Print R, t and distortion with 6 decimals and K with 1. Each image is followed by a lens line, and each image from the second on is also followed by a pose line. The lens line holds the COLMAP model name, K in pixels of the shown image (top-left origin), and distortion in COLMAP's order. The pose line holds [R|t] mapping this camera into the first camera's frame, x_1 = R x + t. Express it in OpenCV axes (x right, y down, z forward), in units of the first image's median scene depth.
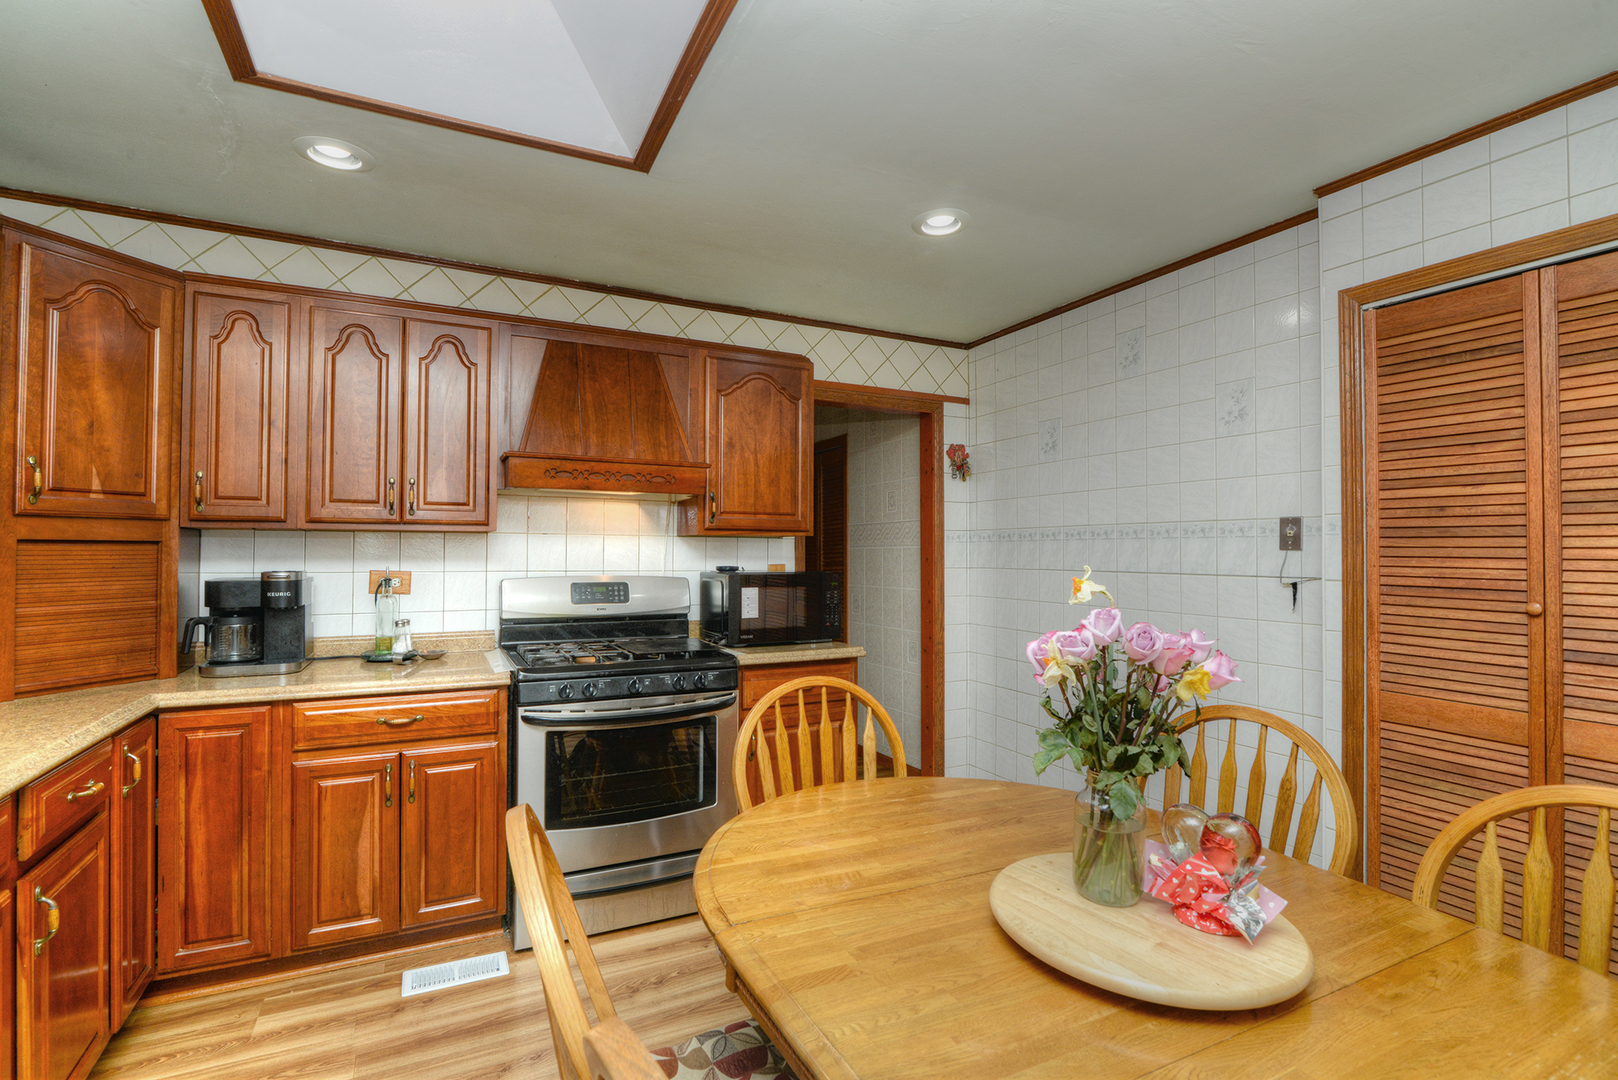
lens RADIAL K [[743.8, 0, 809.0], [0, 743.8, 540.0], [0, 0, 1]] dist [-0.015121, -0.000271]
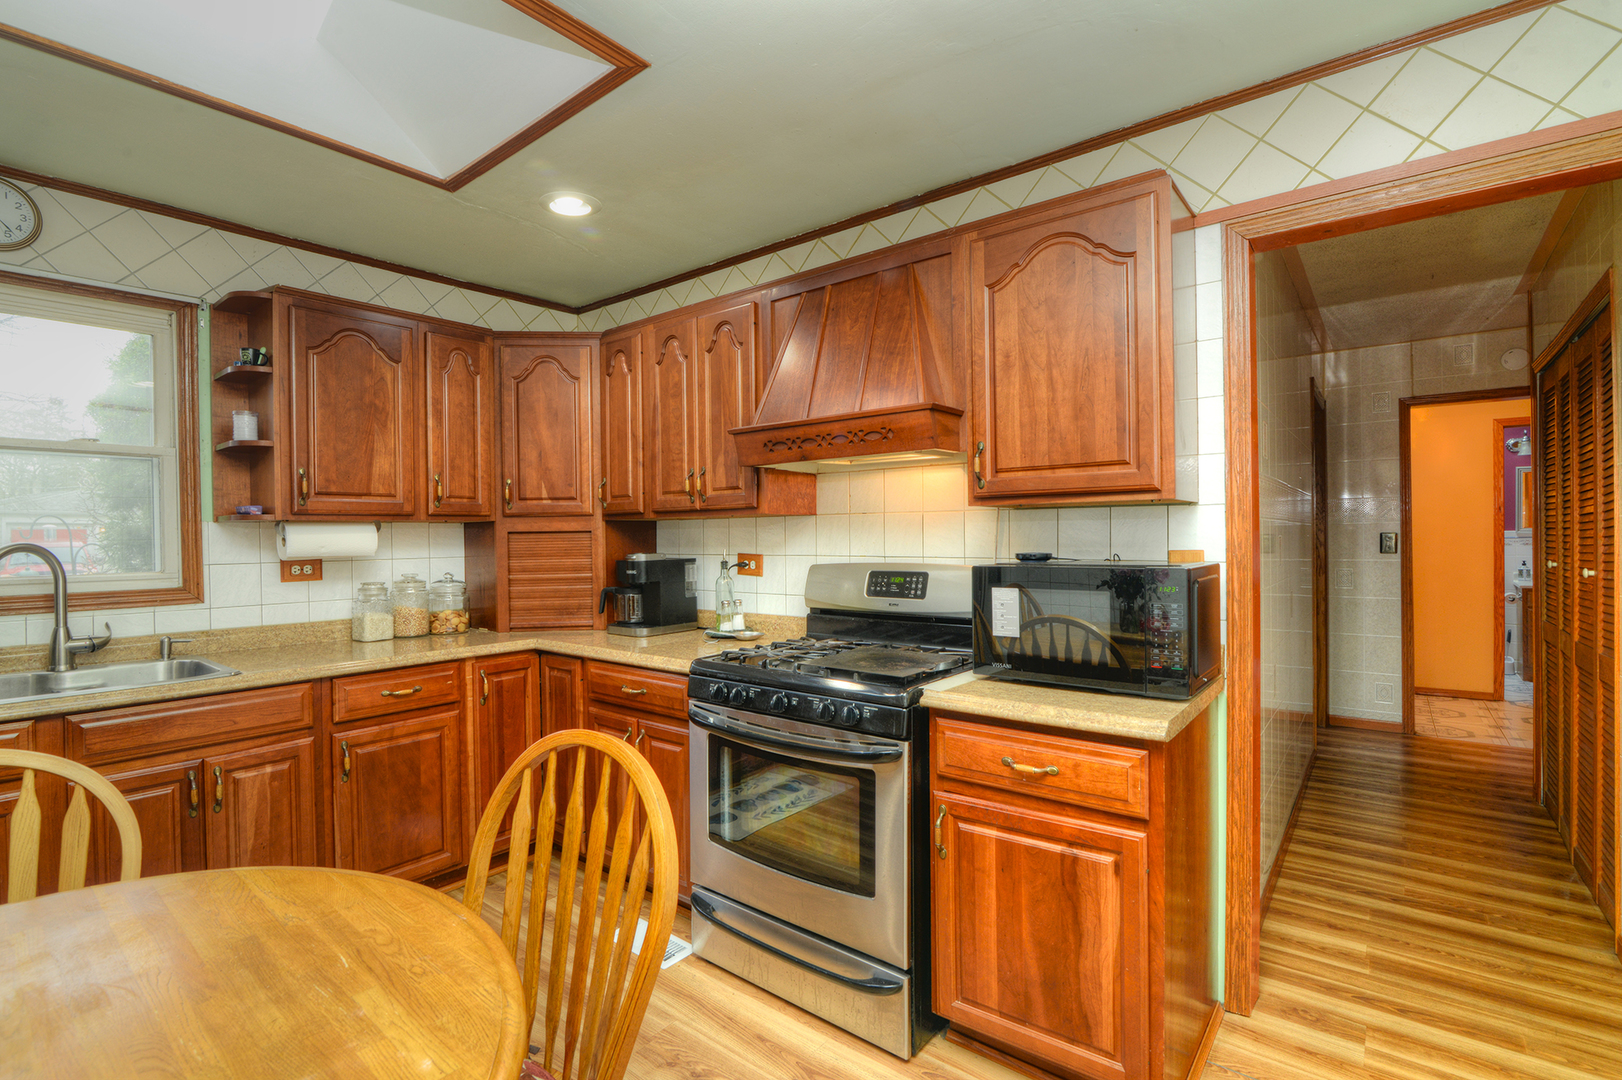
lens RADIAL K [[743.7, 0, 811.0], [0, 743.7, 540.0], [0, 0, 1]] dist [-0.015853, 0.000268]
pose [[0.406282, -0.004244, -0.913738, 0.429768], [0.028616, 0.999558, 0.008081, 0.014310], [0.913300, -0.029430, 0.406224, 0.604937]]
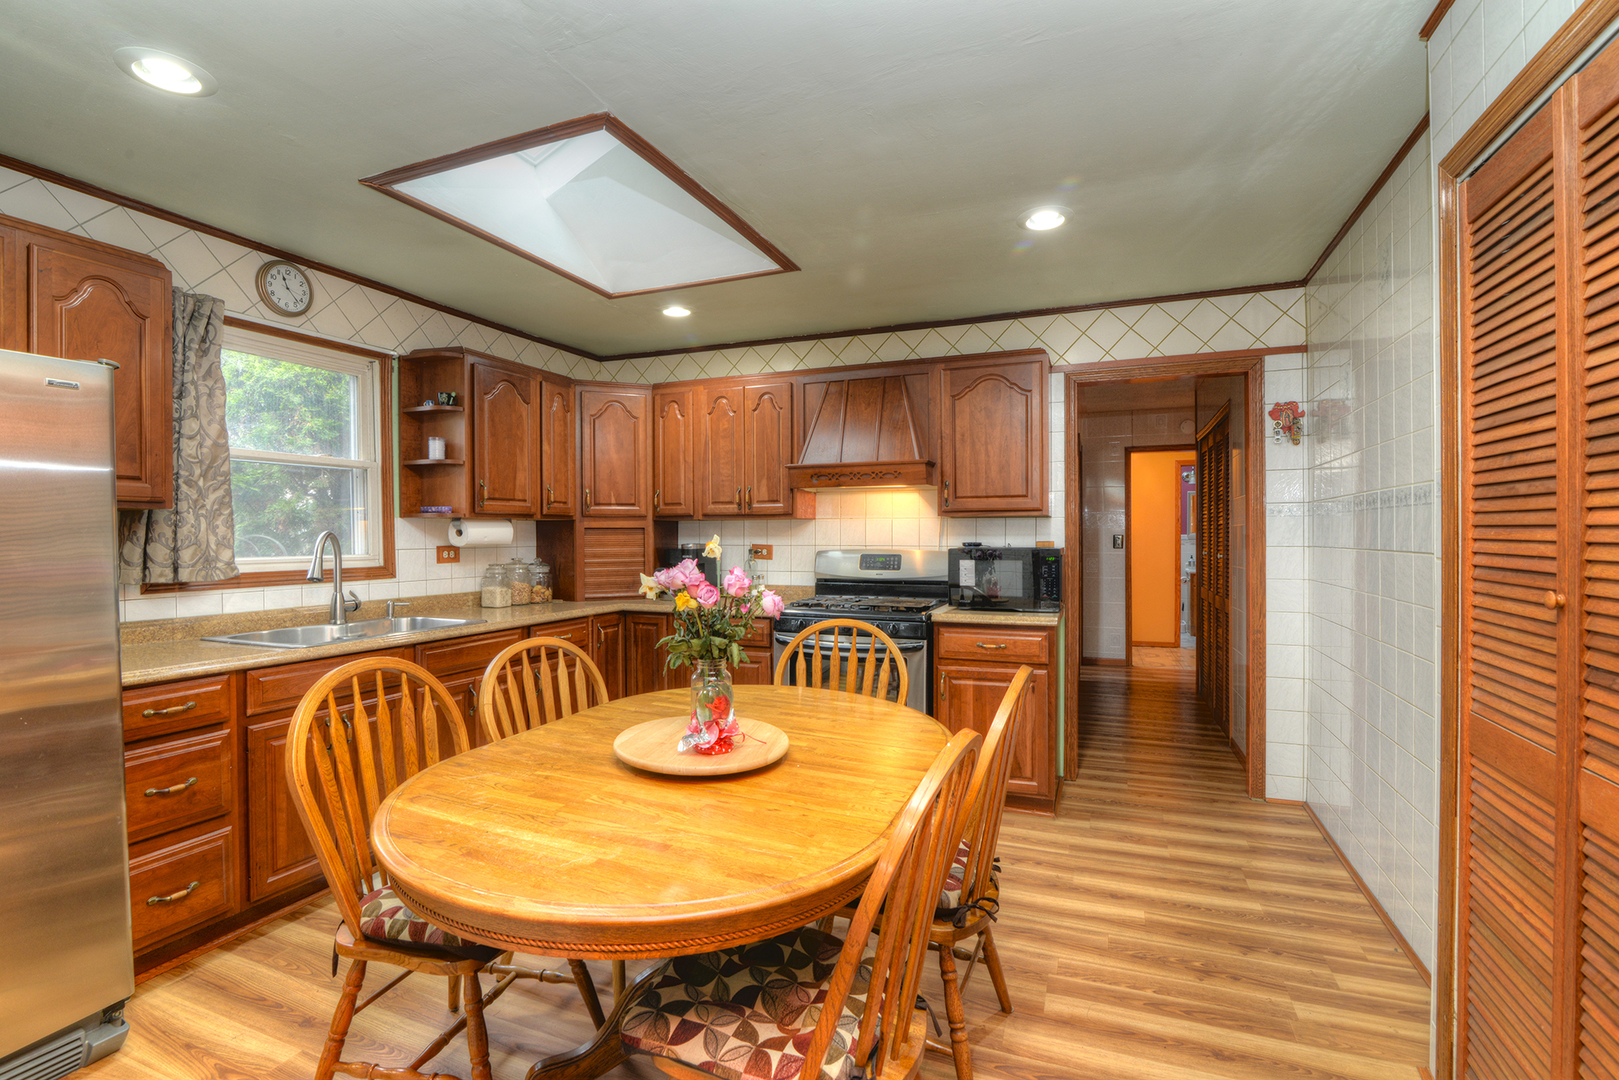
lens RADIAL K [[744.3, 0, 809.5], [0, 744.3, 540.0], [0, 0, 1]] dist [-0.015121, -0.000271]
pose [[0.654395, -0.001136, -0.756152, 0.660565], [0.018738, 0.999716, 0.014714, 0.009789], [0.755921, -0.023797, 0.654230, 0.035365]]
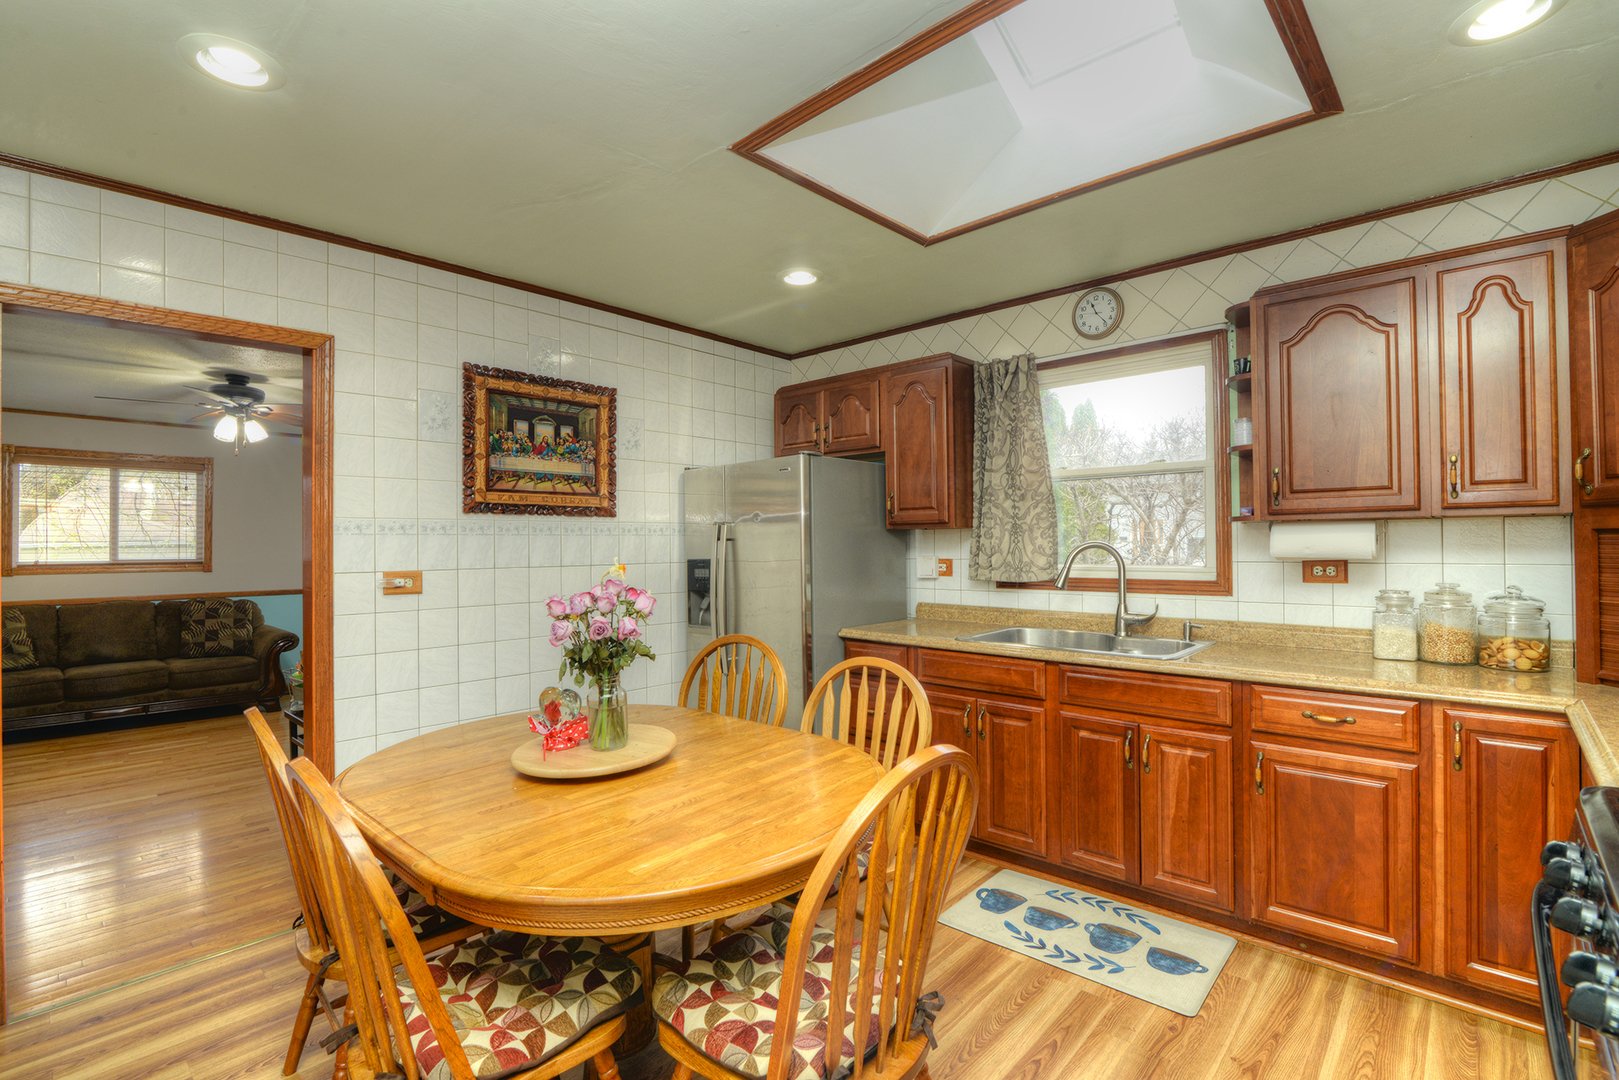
lens RADIAL K [[744.3, 0, 809.5], [0, 744.3, 540.0], [0, 0, 1]] dist [-0.015121, -0.000271]
pose [[-0.937198, 0.001358, -0.348795, 0.203717], [0.009223, 0.999739, -0.020888, 0.016512], [0.348676, -0.022794, -0.936966, 1.012635]]
